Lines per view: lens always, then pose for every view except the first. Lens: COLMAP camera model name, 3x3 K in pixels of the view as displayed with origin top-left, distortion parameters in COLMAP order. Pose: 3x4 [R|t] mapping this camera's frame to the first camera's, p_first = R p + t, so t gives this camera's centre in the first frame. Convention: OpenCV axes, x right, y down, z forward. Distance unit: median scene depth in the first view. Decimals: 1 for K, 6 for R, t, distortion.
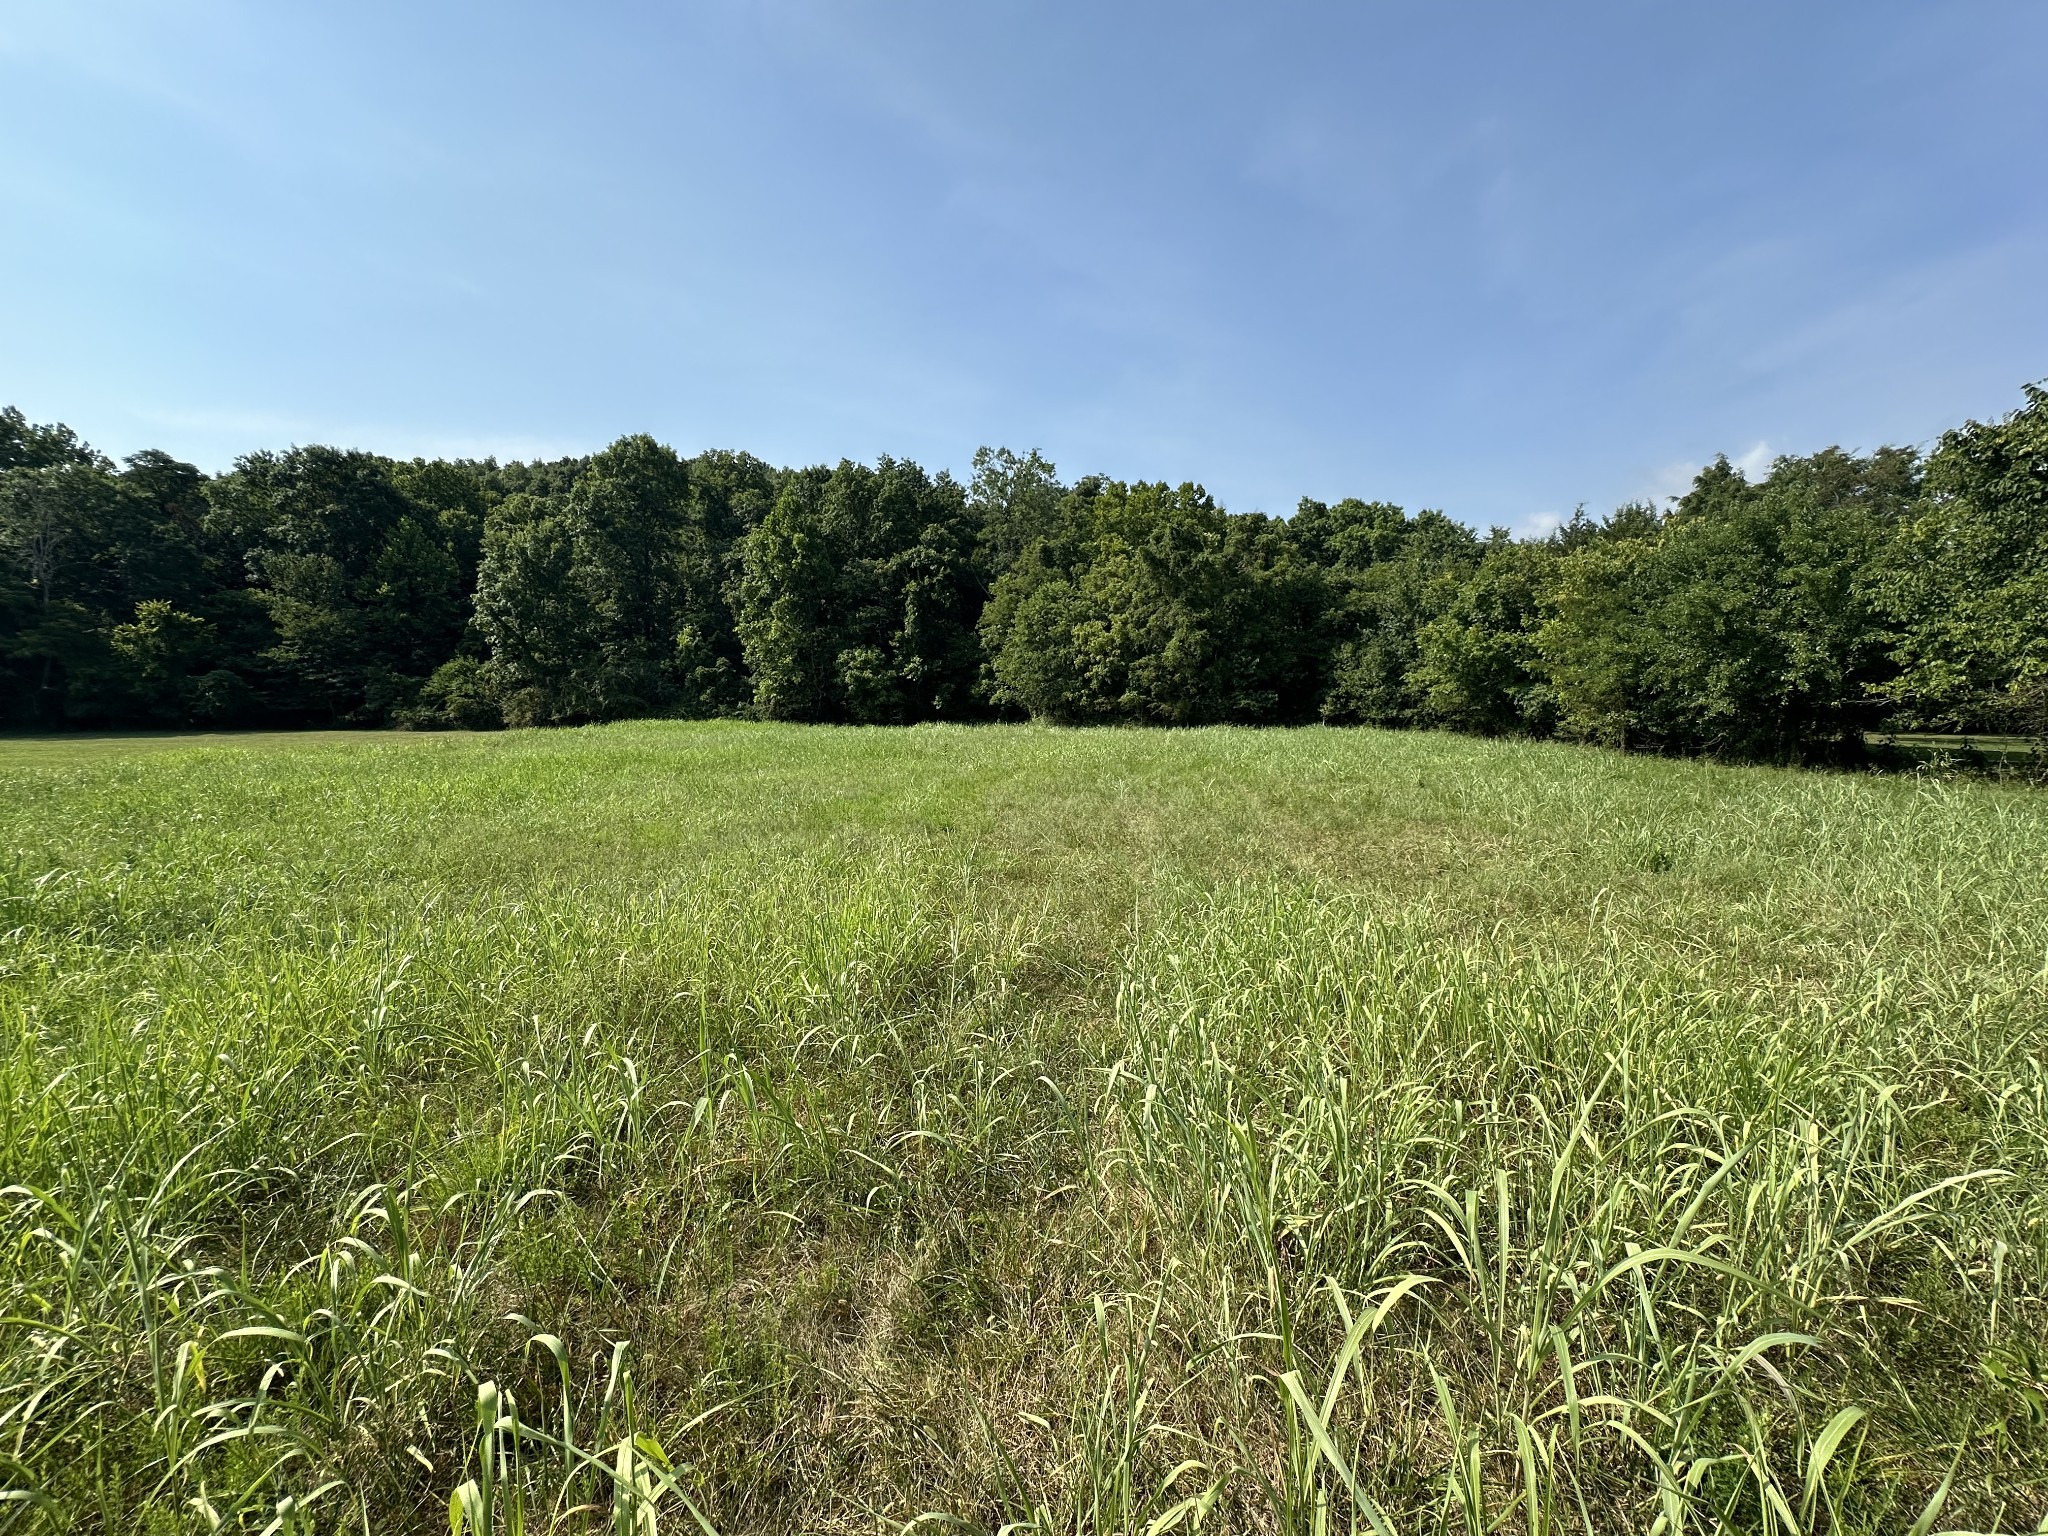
lens RADIAL K [[797.1, 0, 1027.9], [0, 797.1, 767.7], [0, 0, 1]] dist [-0.003881, -0.000121]
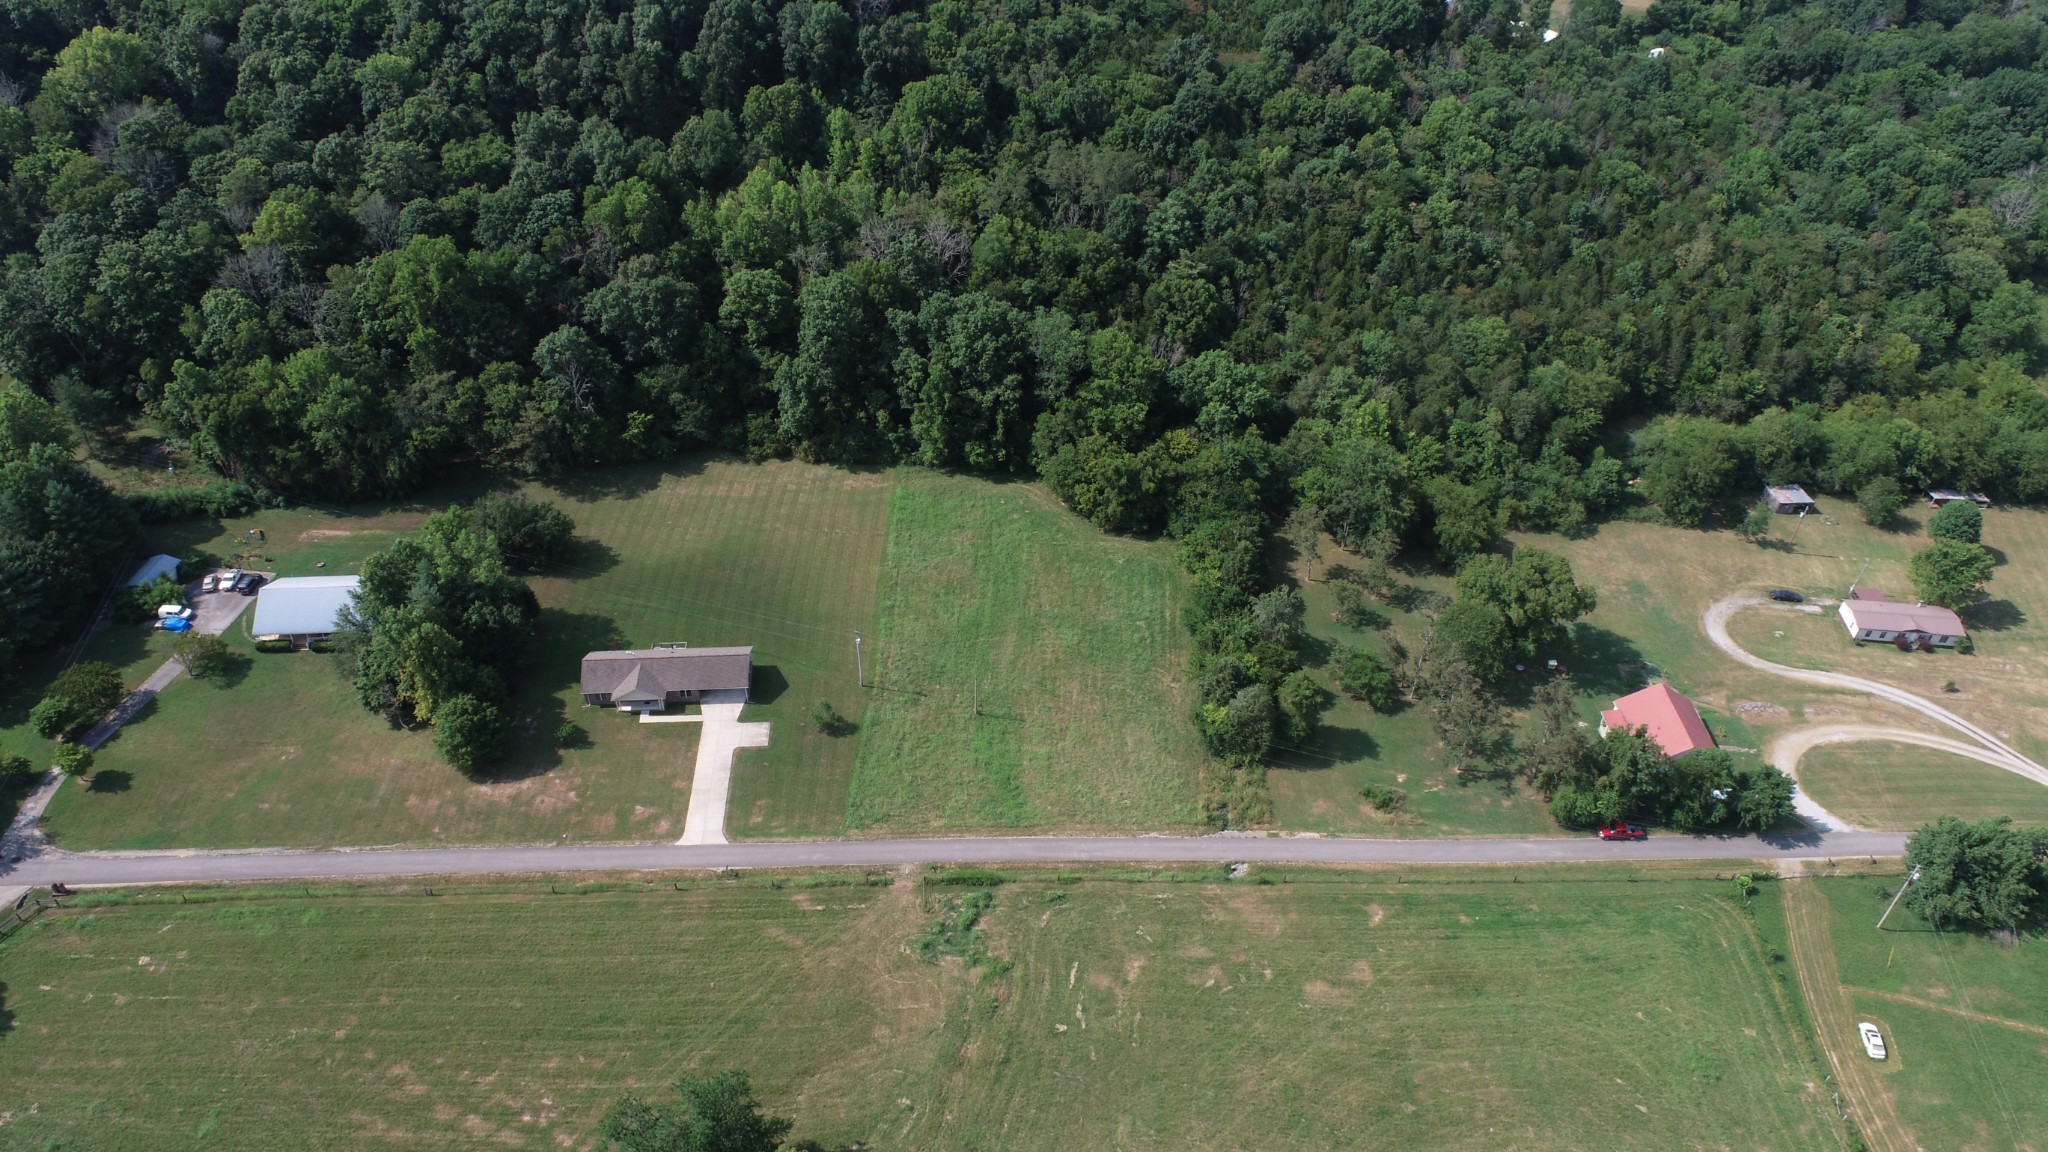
lens RADIAL K [[1392.9, 0, 1020.0], [0, 1392.9, 576.6], [0, 0, 1]] dist [-0.019391, 0.010659]
pose [[0.999419, 0.027376, 0.020290, -0.156917], [-0.034031, 0.832146, 0.553511, -1.871251], [-0.001732, -0.553880, 0.832595, -2.229708]]
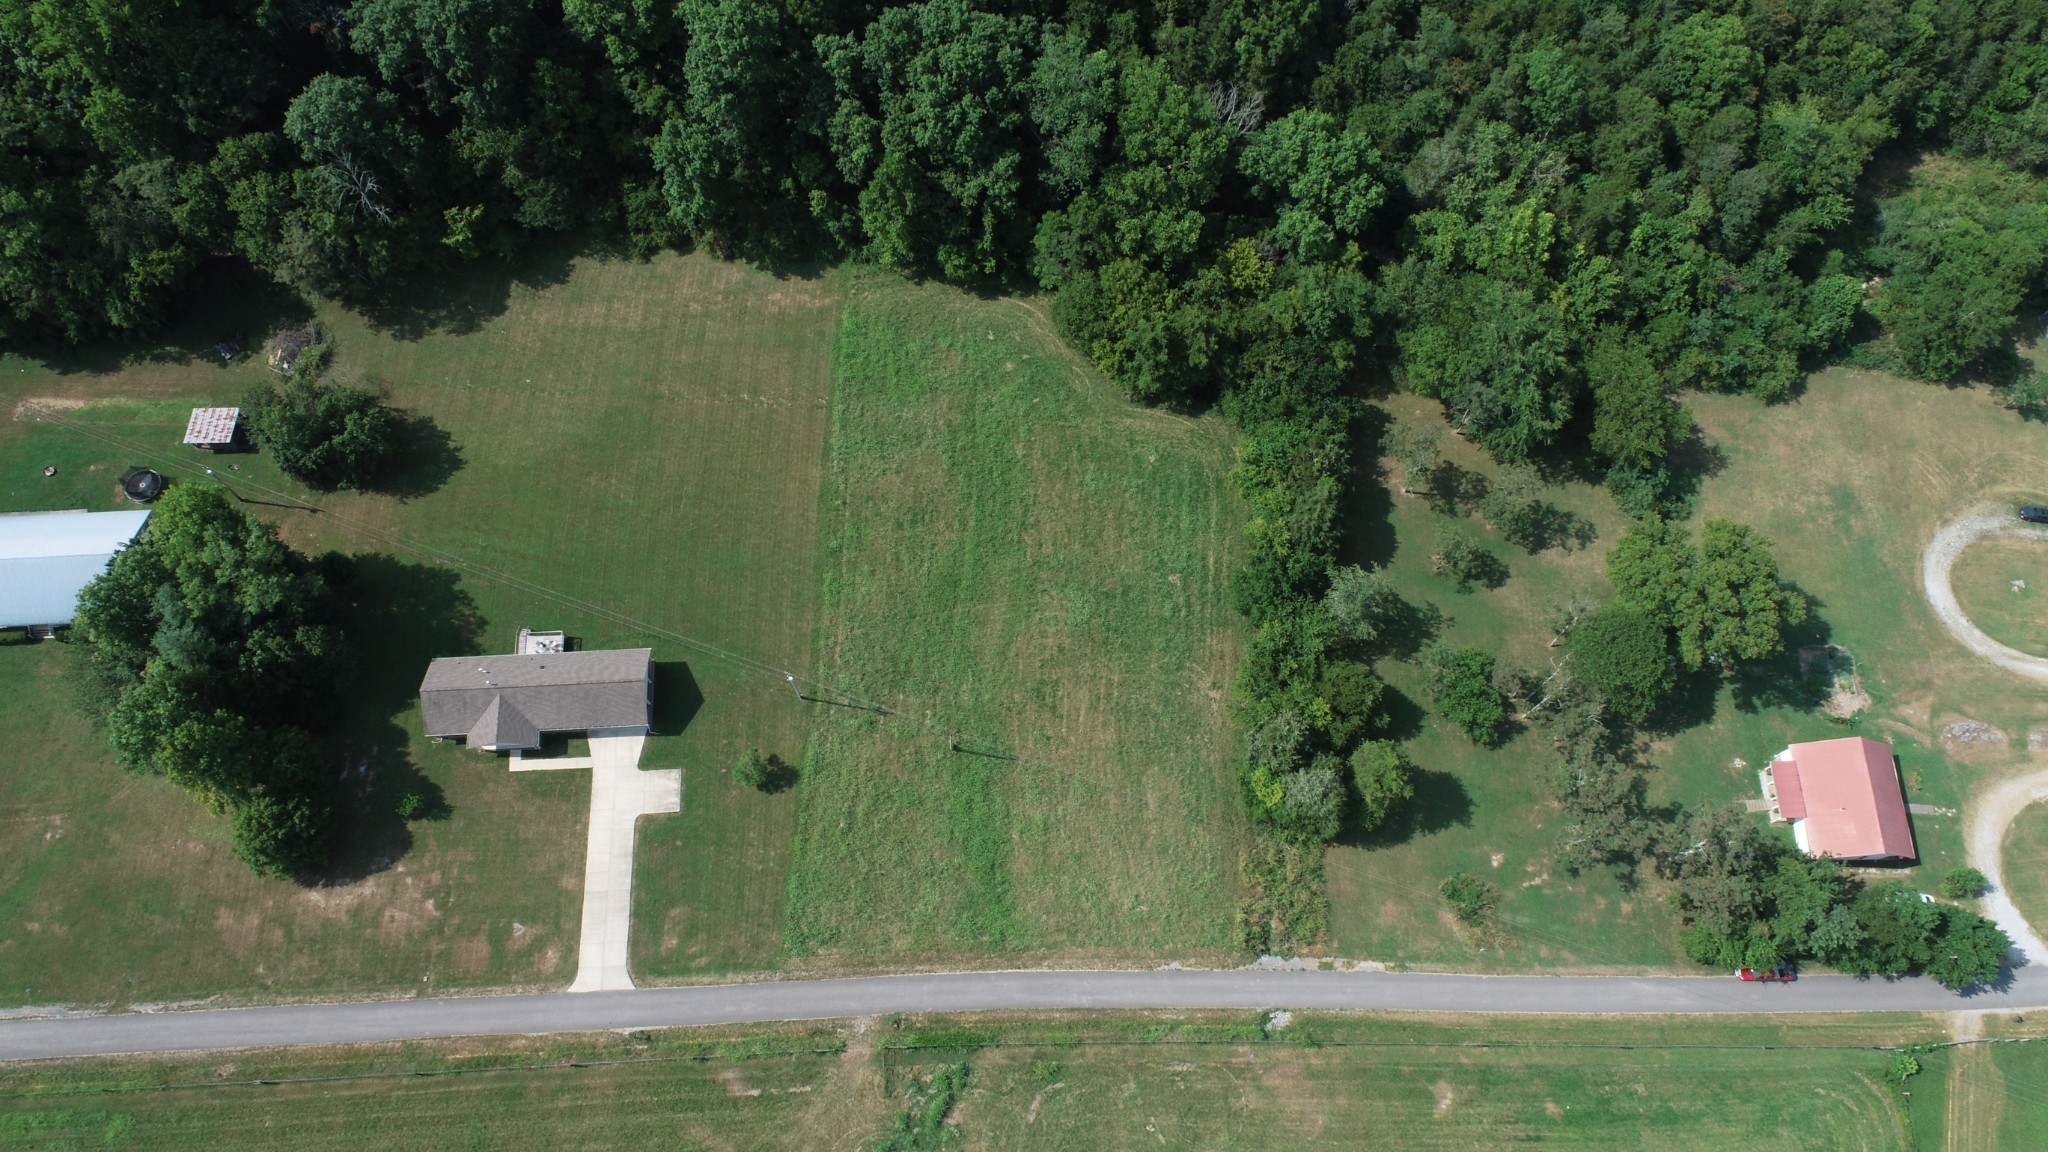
lens RADIAL K [[1392.9, 0, 1030.0], [0, 1392.9, 579.0], [0, 0, 1]] dist [-0.019391, 0.010659]
pose [[0.998957, 0.026920, 0.036875, -0.146177], [-0.045132, 0.460253, 0.886640, -2.120801], [0.006897, -0.887380, 0.460988, -0.711261]]
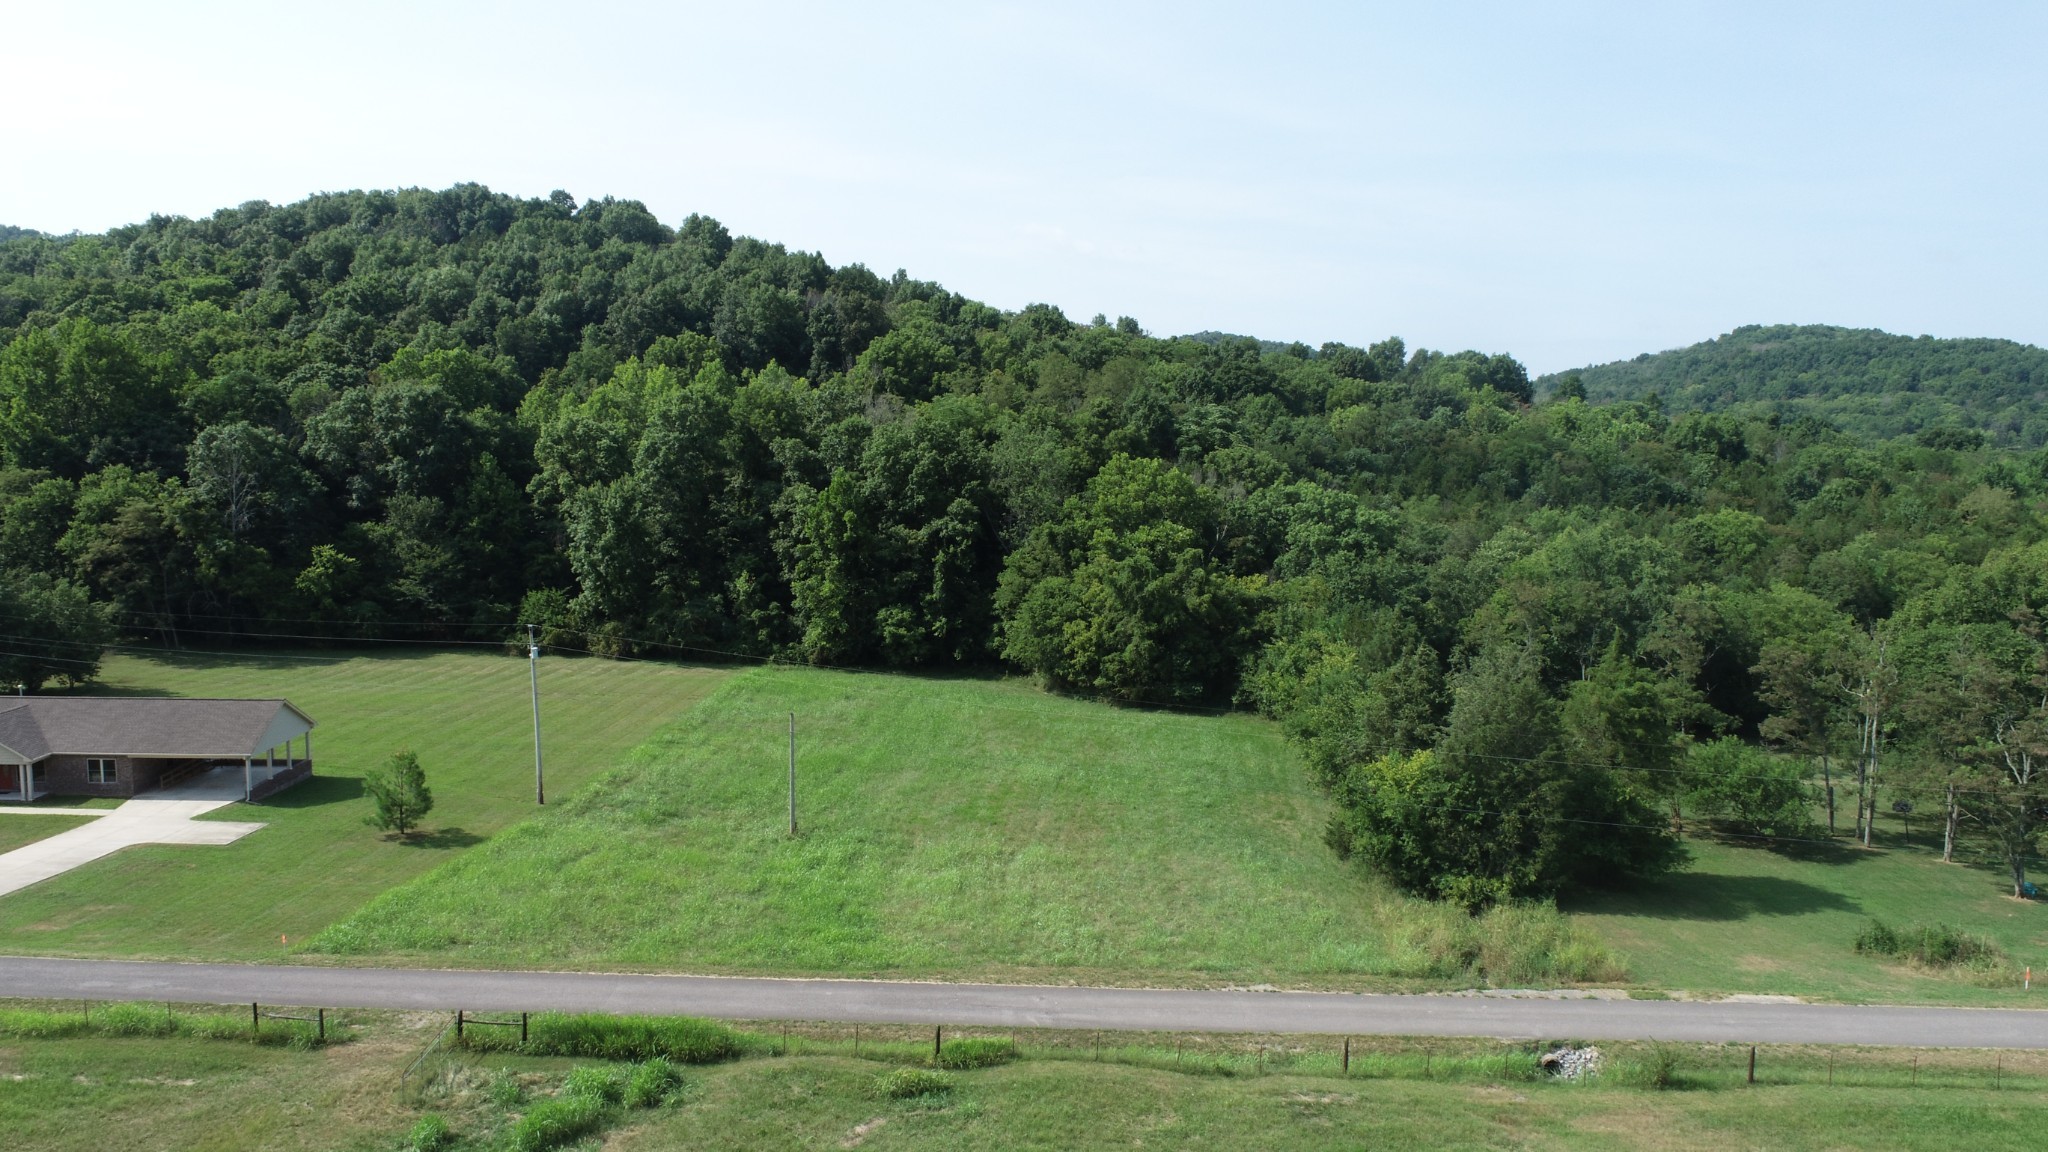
lens RADIAL K [[1392.9, 0, 1017.3], [0, 1392.9, 576.9], [0, 0, 1]] dist [-0.019391, 0.010659]
pose [[0.998786, 0.037017, -0.032514, 0.040689], [-0.036916, 0.999311, 0.003718, -0.207990], [0.032629, -0.002514, 0.999464, -1.099489]]
